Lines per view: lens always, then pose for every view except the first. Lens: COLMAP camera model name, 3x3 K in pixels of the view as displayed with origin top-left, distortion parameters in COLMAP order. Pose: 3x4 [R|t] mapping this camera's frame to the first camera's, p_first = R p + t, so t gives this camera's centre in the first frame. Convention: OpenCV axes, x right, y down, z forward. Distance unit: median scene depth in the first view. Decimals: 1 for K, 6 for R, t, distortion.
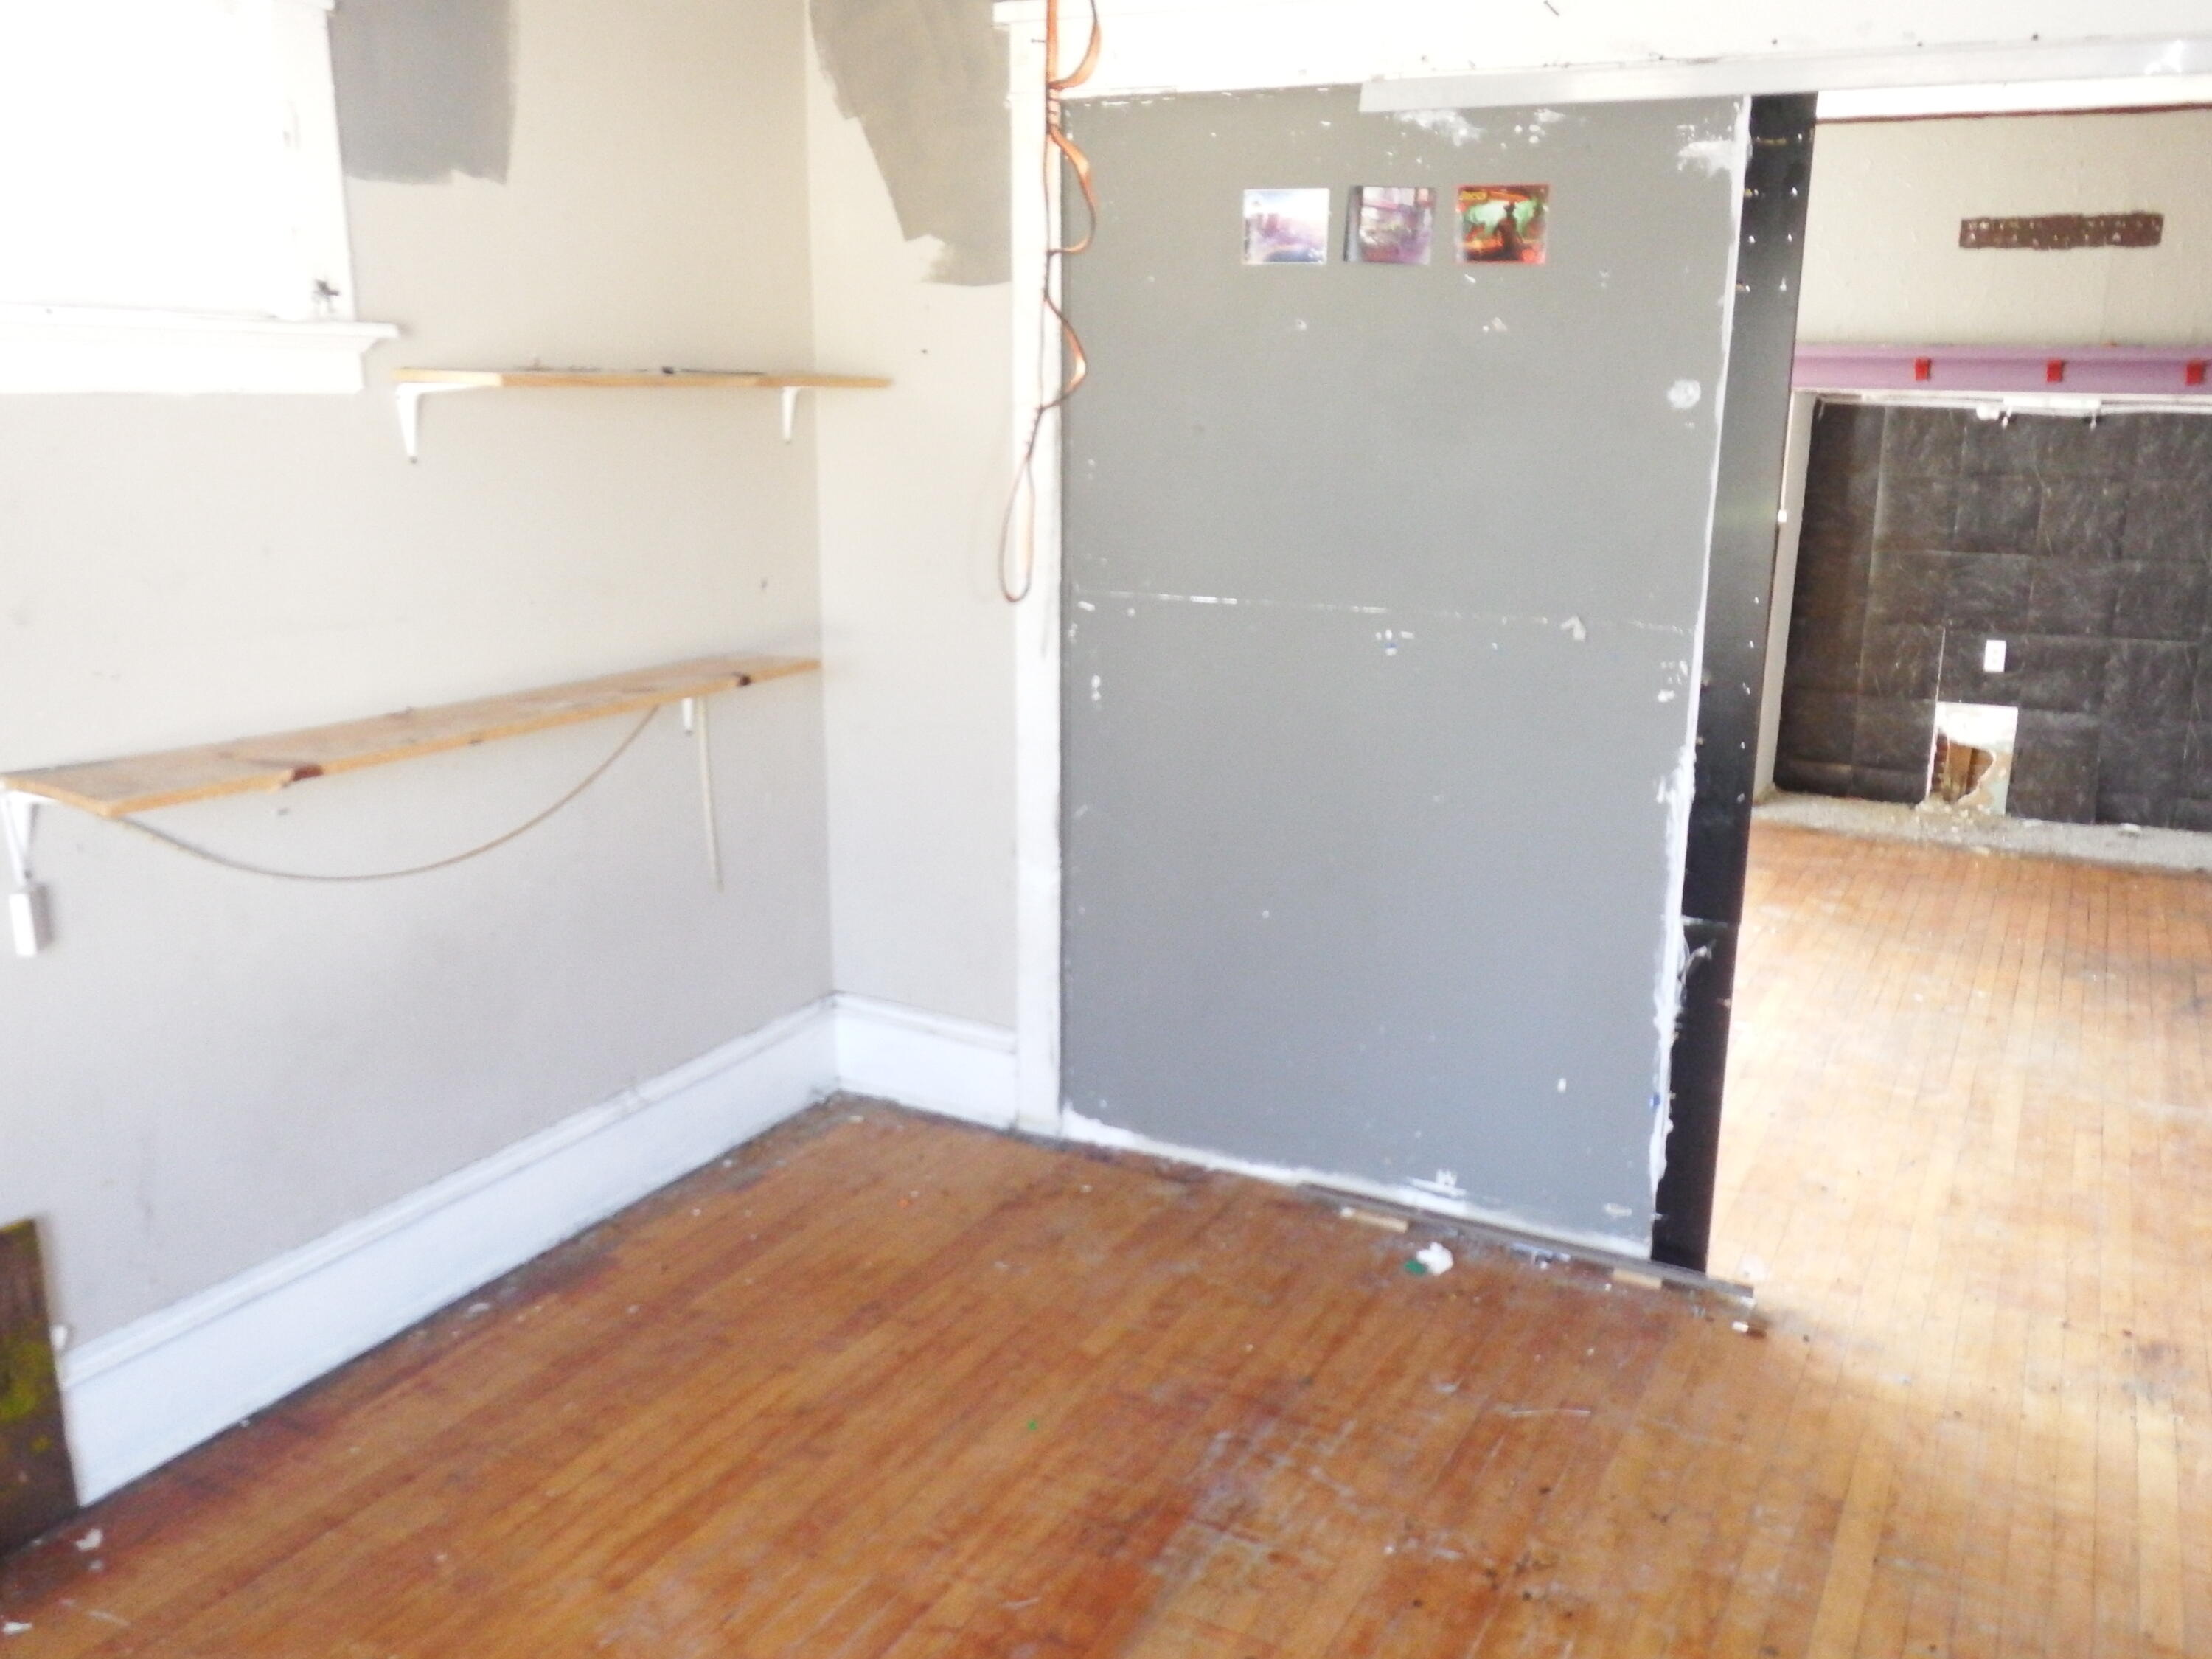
lens RADIAL K [[1837.6, 0, 1107.2], [0, 1837.6, 845.9], [0, 0, 1]] dist [-0.005746, -0.010530]
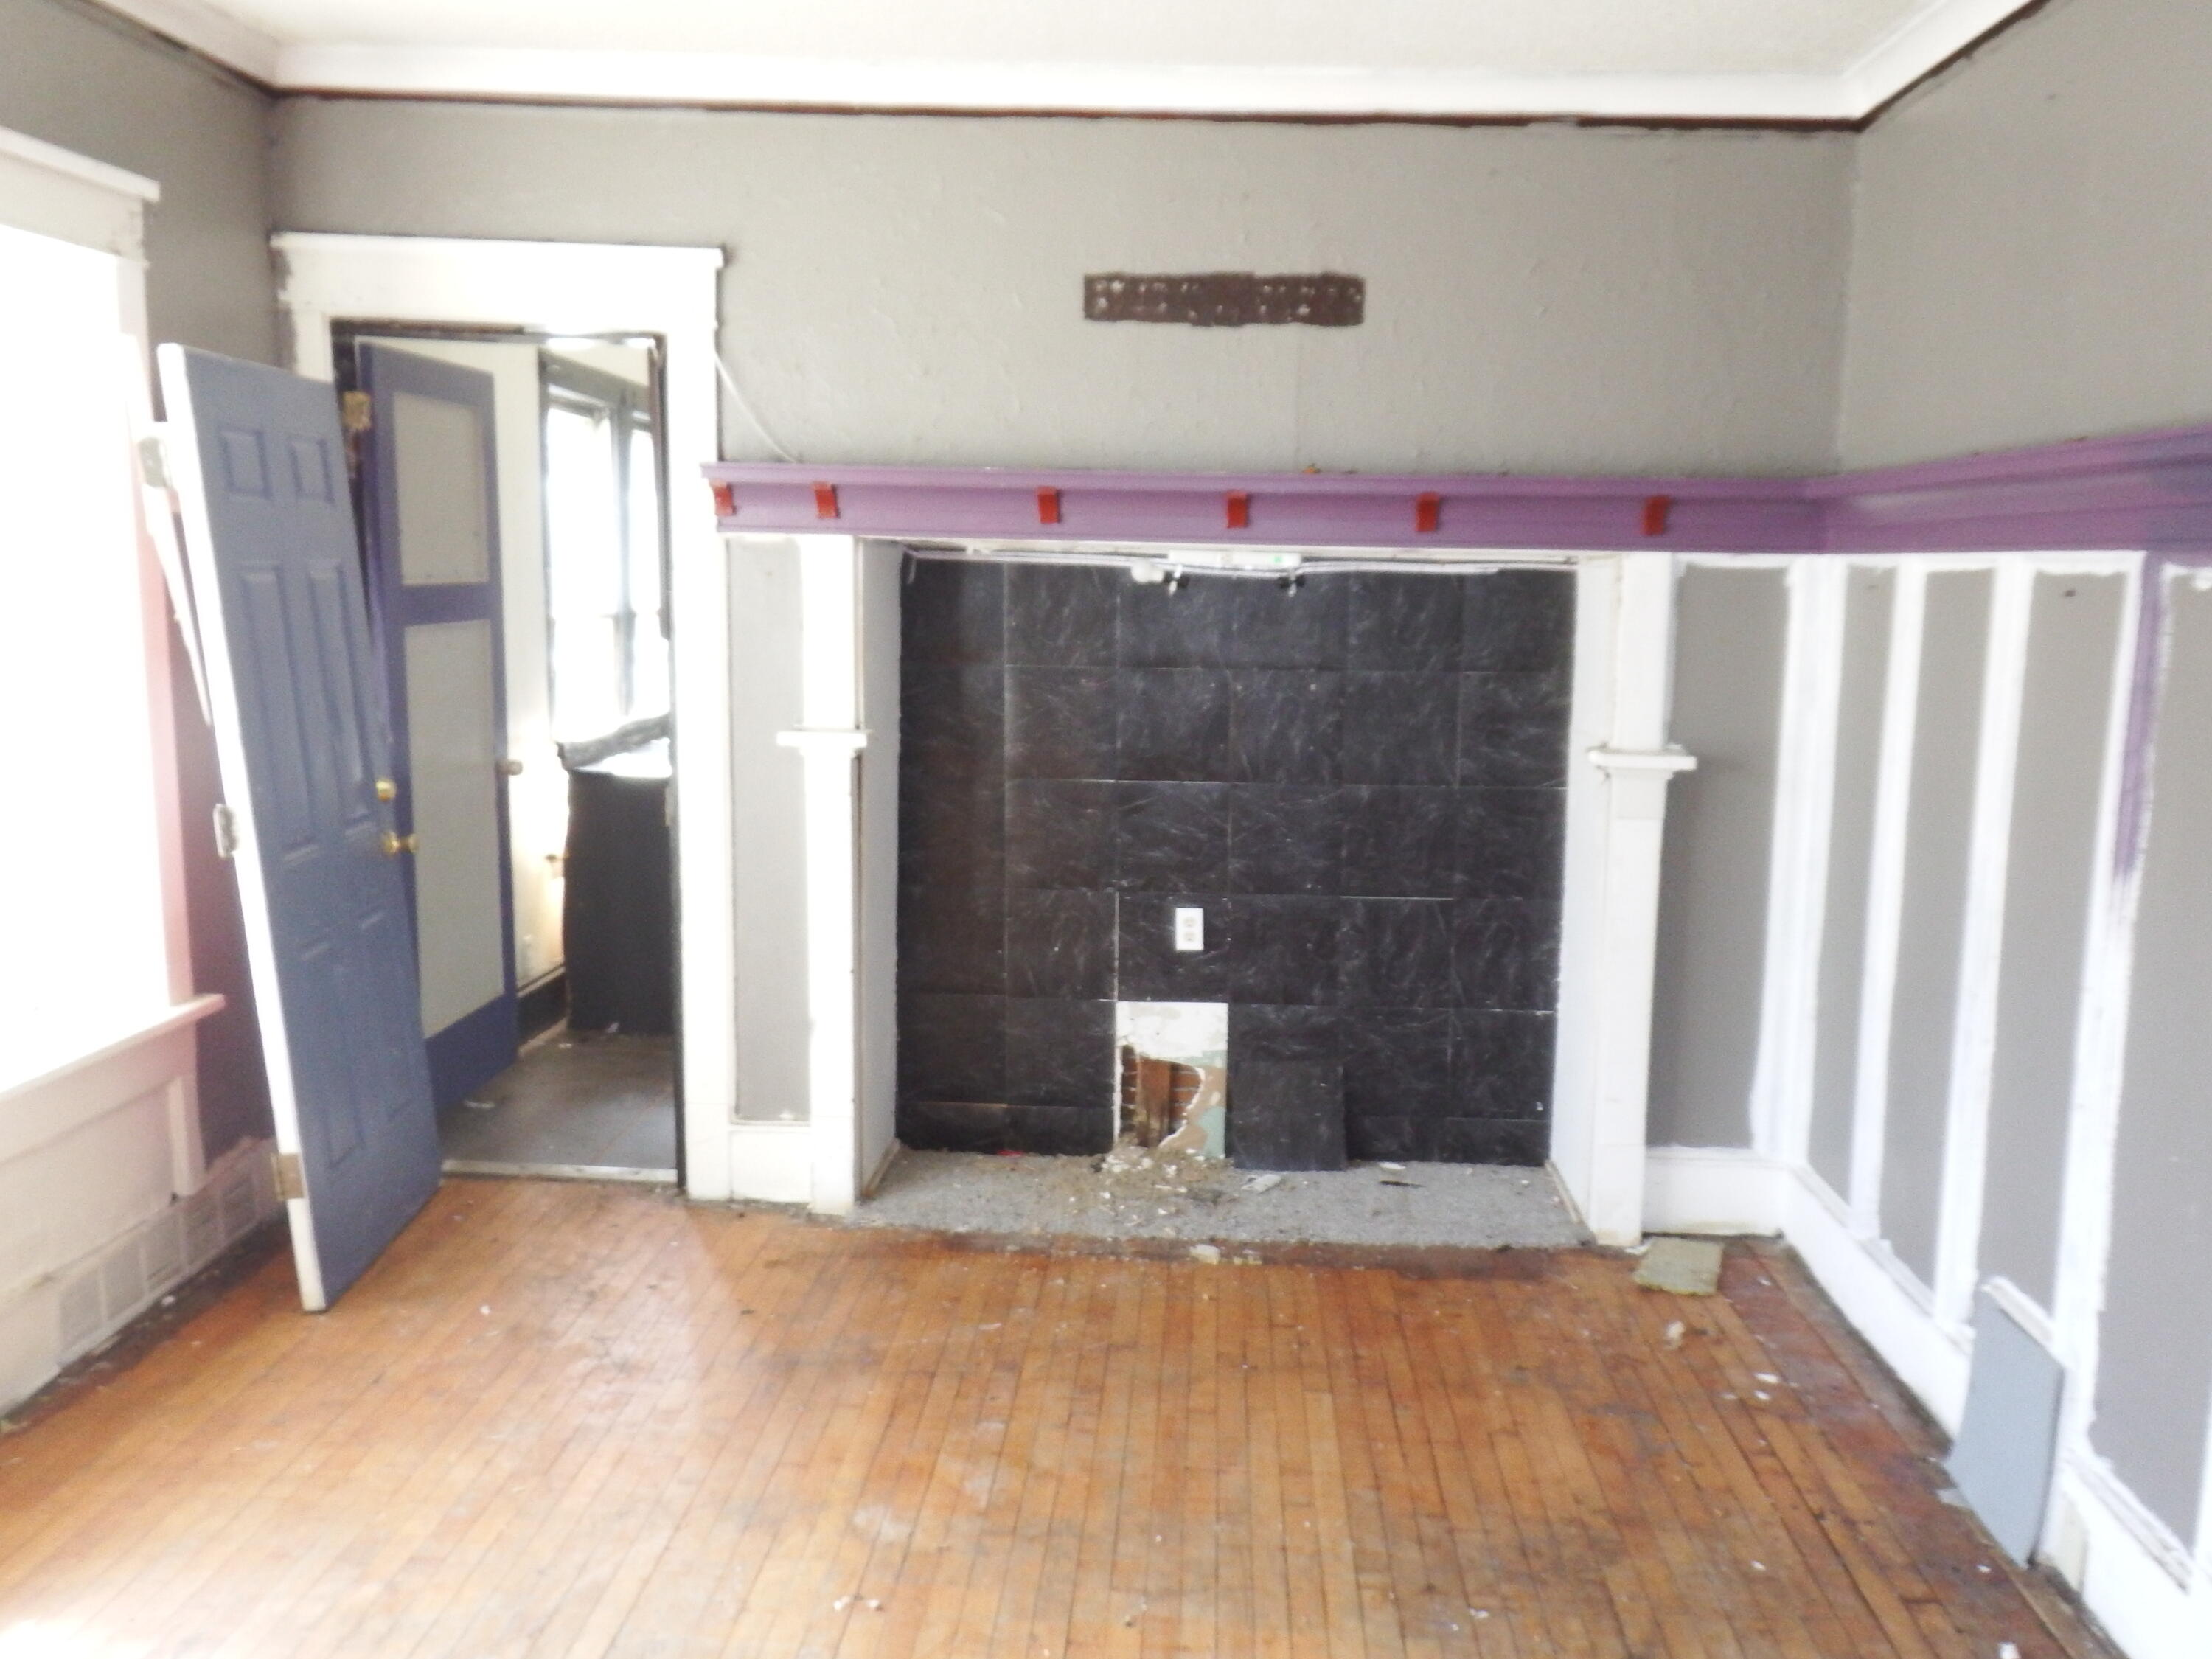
lens RADIAL K [[1837.6, 0, 1112.3], [0, 1837.6, 831.1], [0, 0, 1]] dist [-0.005746, -0.010530]
pose [[0.906338, -0.058889, 0.418431, 0.182824], [0.096473, 0.992926, -0.069223, -0.097491], [-0.411394, 0.103107, 0.905607, 0.406744]]
